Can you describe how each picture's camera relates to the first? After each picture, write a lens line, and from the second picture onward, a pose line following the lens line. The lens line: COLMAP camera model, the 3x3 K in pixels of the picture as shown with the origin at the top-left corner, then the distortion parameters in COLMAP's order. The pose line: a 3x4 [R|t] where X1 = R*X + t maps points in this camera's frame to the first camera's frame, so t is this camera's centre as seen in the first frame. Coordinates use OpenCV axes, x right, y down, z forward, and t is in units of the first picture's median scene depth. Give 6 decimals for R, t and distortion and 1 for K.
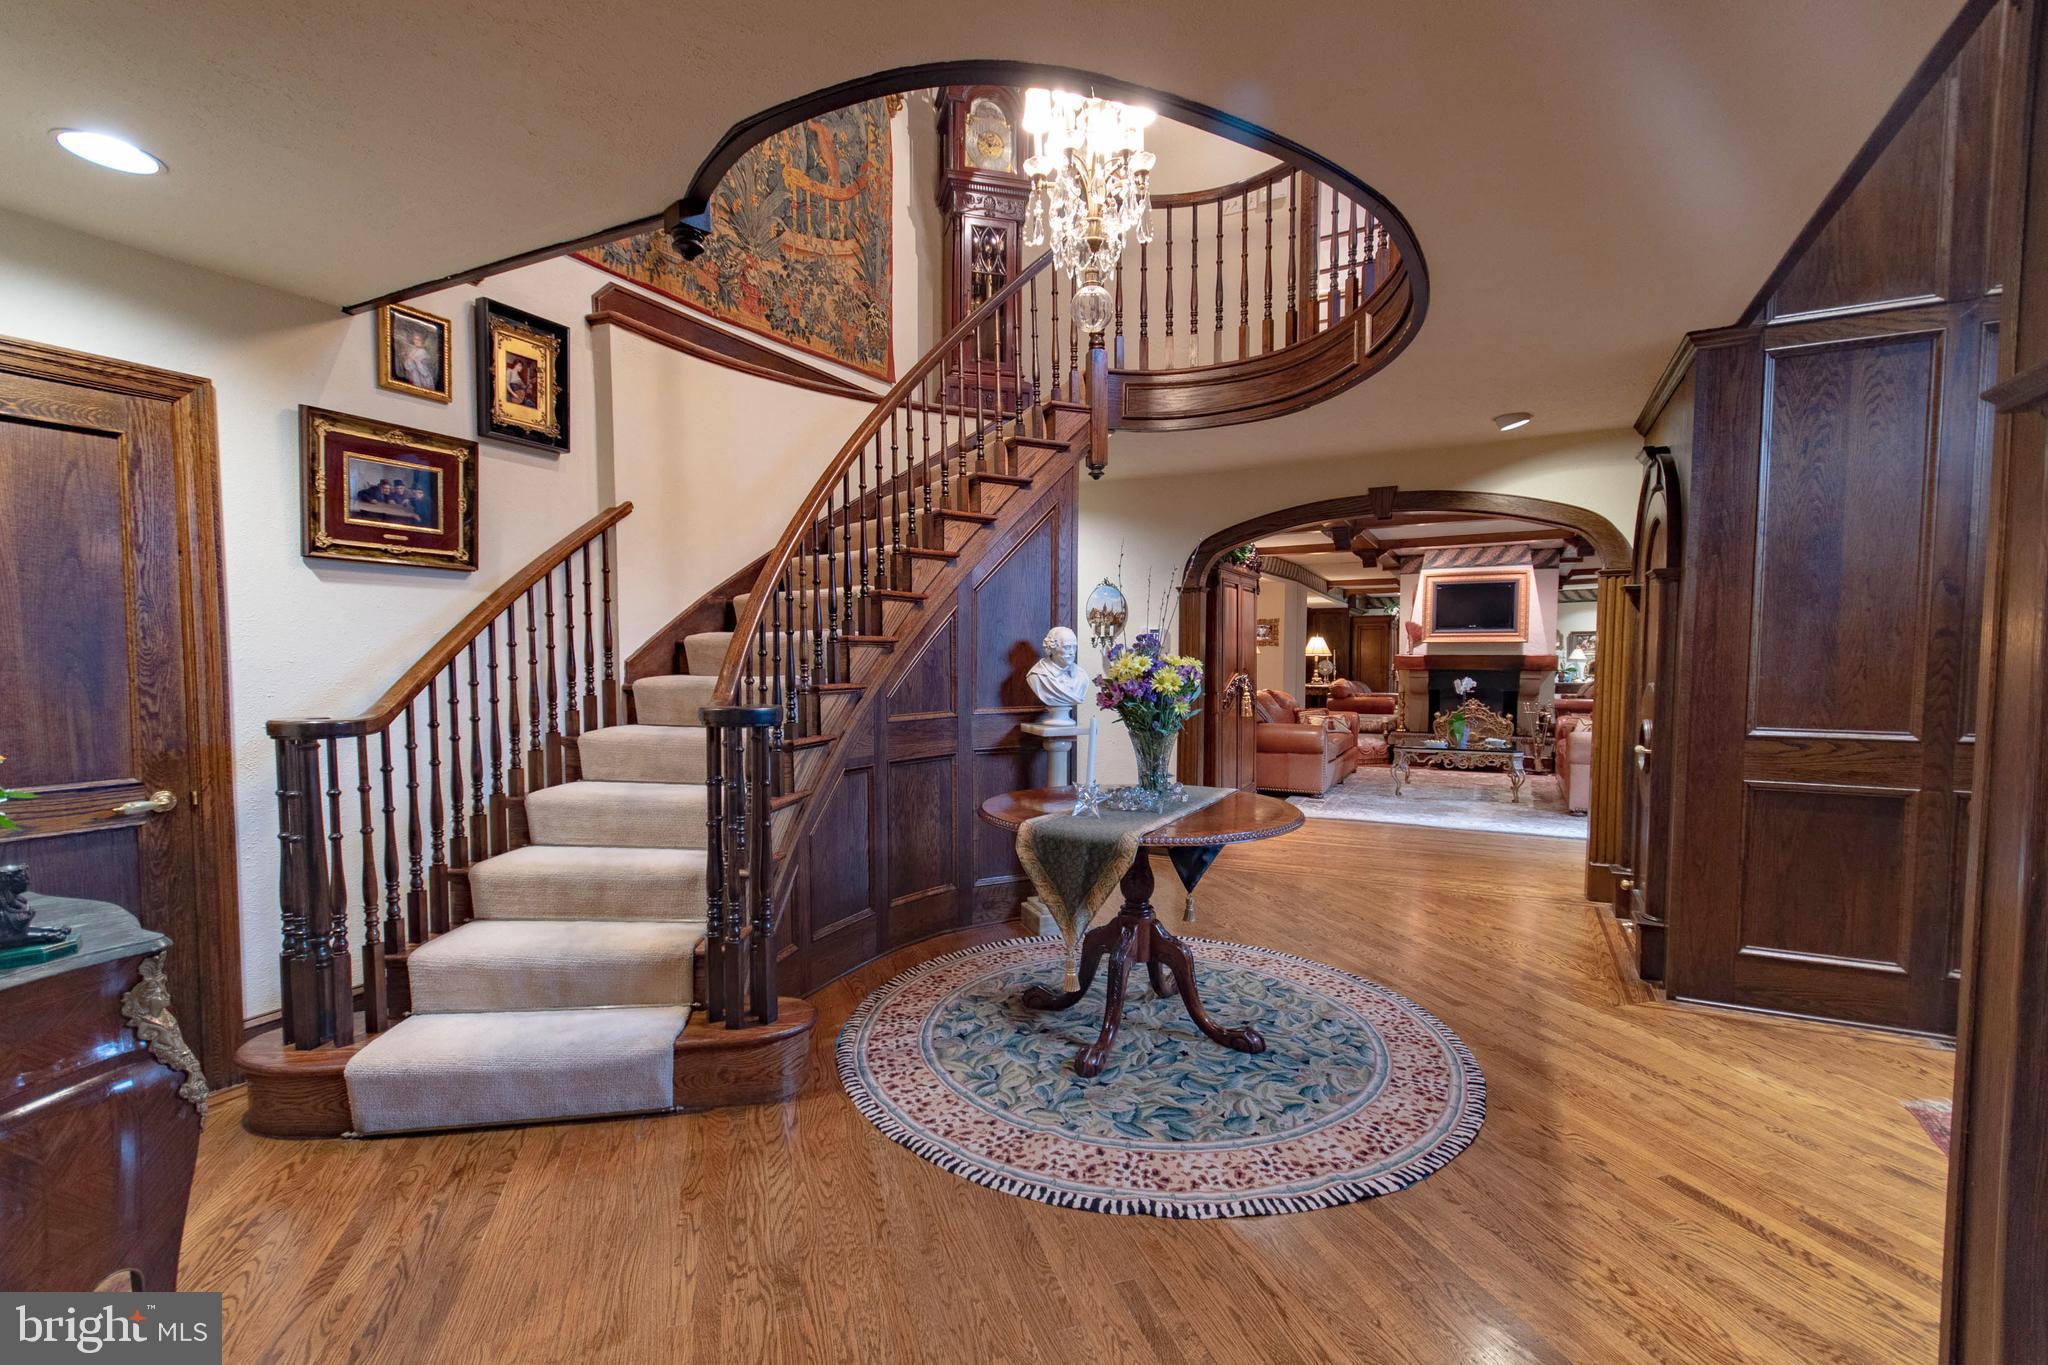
lens RADIAL K [[907.0, 0, 1016.4], [0, 907.0, 706.1], [0, 0, 1]] dist [0.005599, -0.000780]
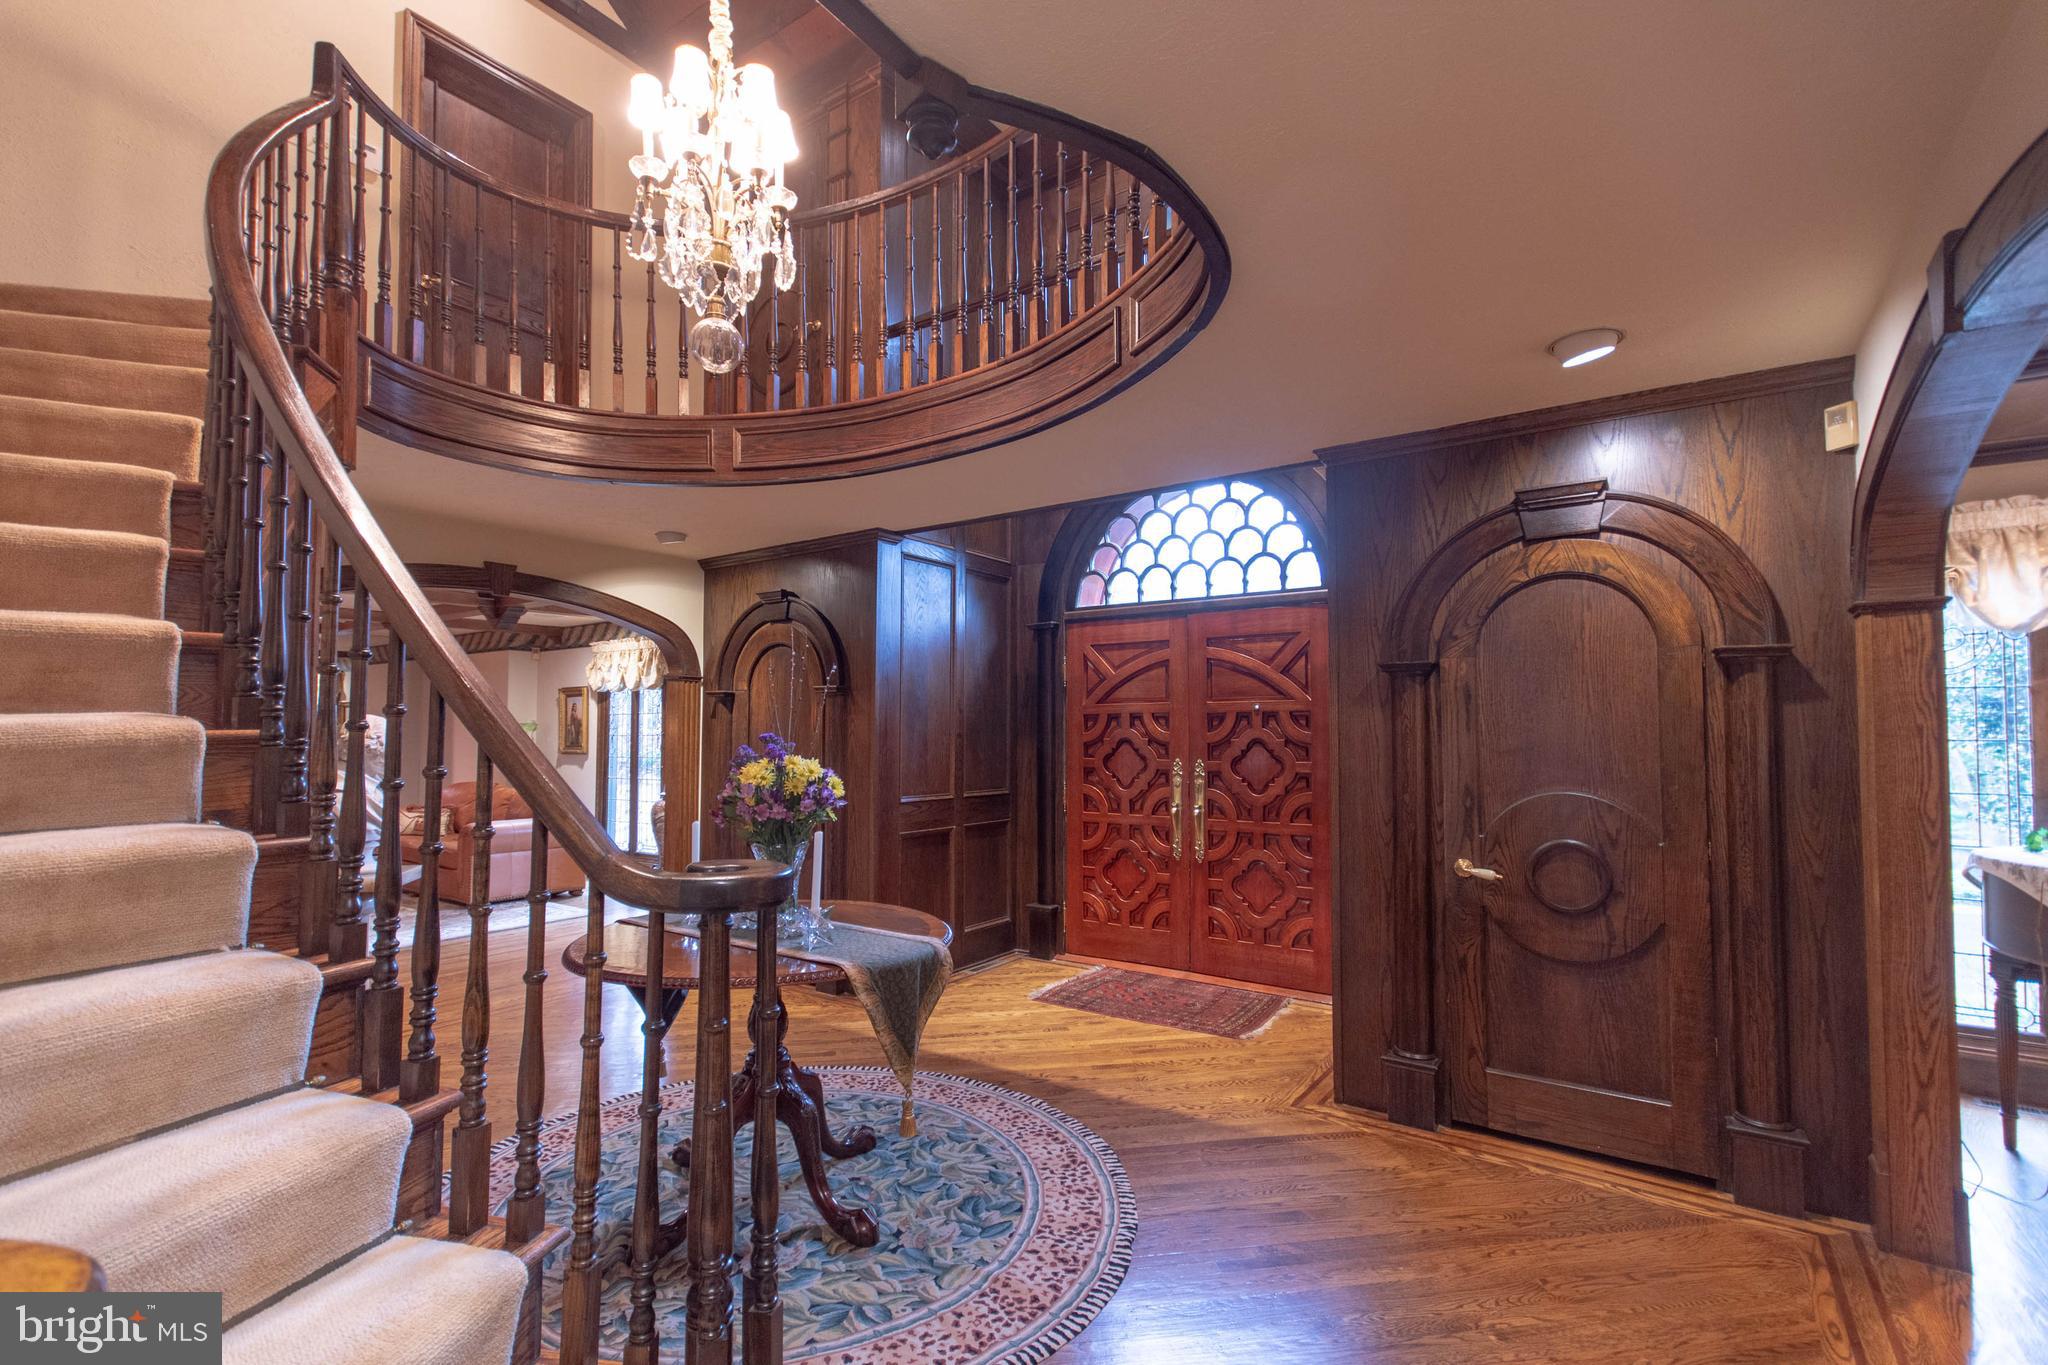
lens RADIAL K [[920.7, 0, 1015.6], [0, 920.7, 711.7], [0, 0, 1]] dist [-0.000452, -0.000287]
pose [[0.123010, 0.026400, 0.992054, -0.221725], [0.056977, 0.997809, -0.033618, -0.018213], [-0.990769, 0.060659, 0.121236, 0.200724]]
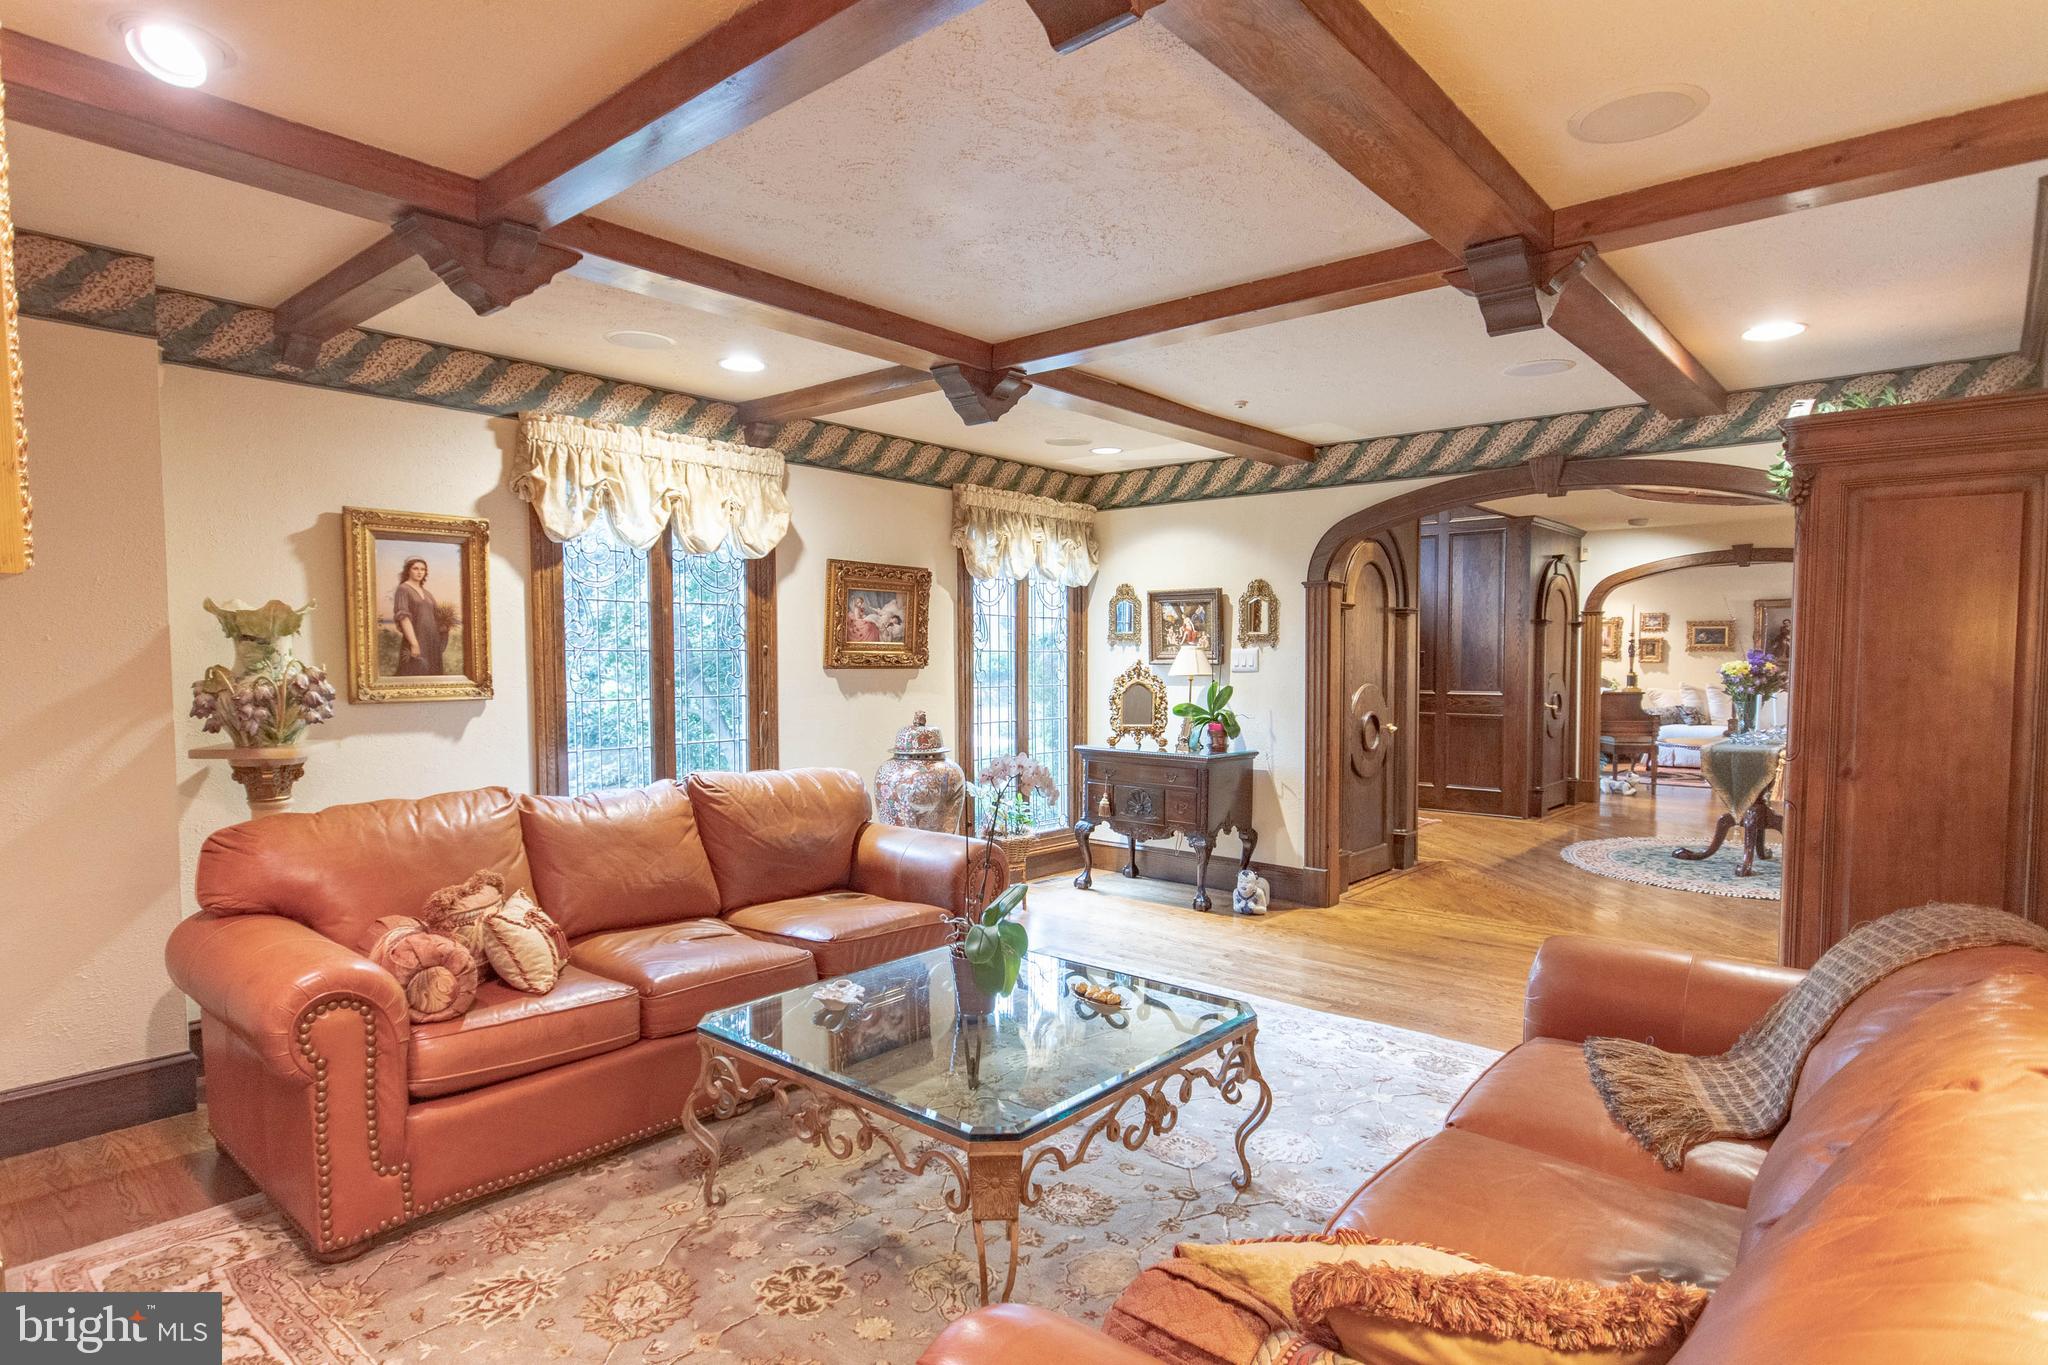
lens RADIAL K [[1113.2, 0, 1024.0], [0, 1113.2, 682.5], [0, 0, 1]] dist [0.000345, 0.000020]
pose [[-0.975832, -0.000266, 0.218523, 0.331120], [0.017716, 0.996611, 0.080324, -0.066345], [-0.217804, 0.082254, -0.972520, 1.075330]]
